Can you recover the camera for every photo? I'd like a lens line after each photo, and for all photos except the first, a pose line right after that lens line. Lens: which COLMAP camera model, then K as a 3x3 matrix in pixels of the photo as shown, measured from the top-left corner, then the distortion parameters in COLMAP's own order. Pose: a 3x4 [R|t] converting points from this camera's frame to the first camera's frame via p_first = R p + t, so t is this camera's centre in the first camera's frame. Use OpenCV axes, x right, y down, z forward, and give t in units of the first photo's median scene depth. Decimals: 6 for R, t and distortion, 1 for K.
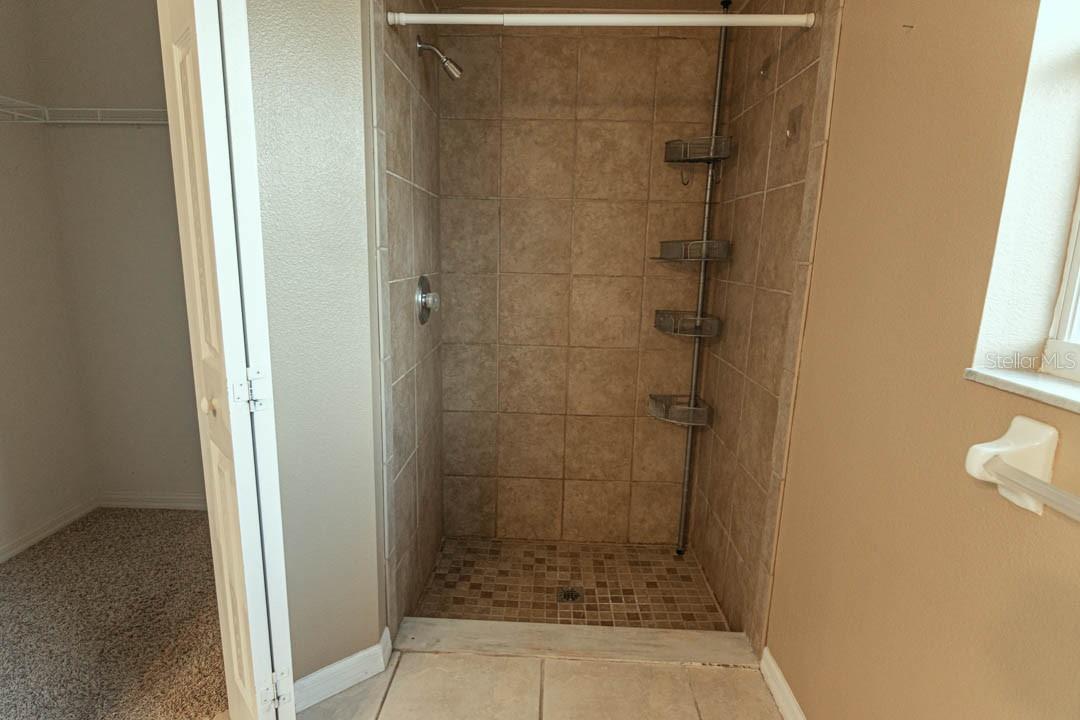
lens RADIAL K [[553.6, 0, 535.9], [0, 553.6, 359.7], [0, 0, 1]] dist [-0.005383, -0.004125]
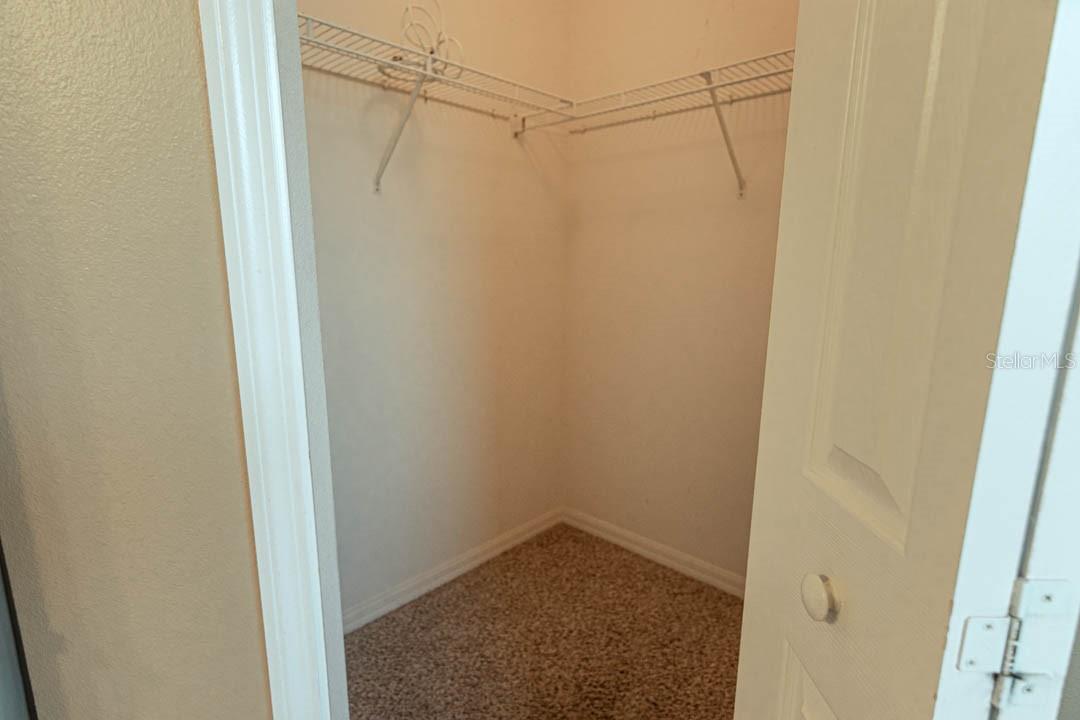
lens RADIAL K [[553.6, 0, 541.0], [0, 553.6, 363.5], [0, 0, 1]] dist [-0.005383, -0.004125]
pose [[0.741790, 0.103532, -0.662593, -0.261125], [-0.116918, 0.992846, 0.024242, -0.038804], [0.660362, 0.059487, 0.748587, 0.292433]]
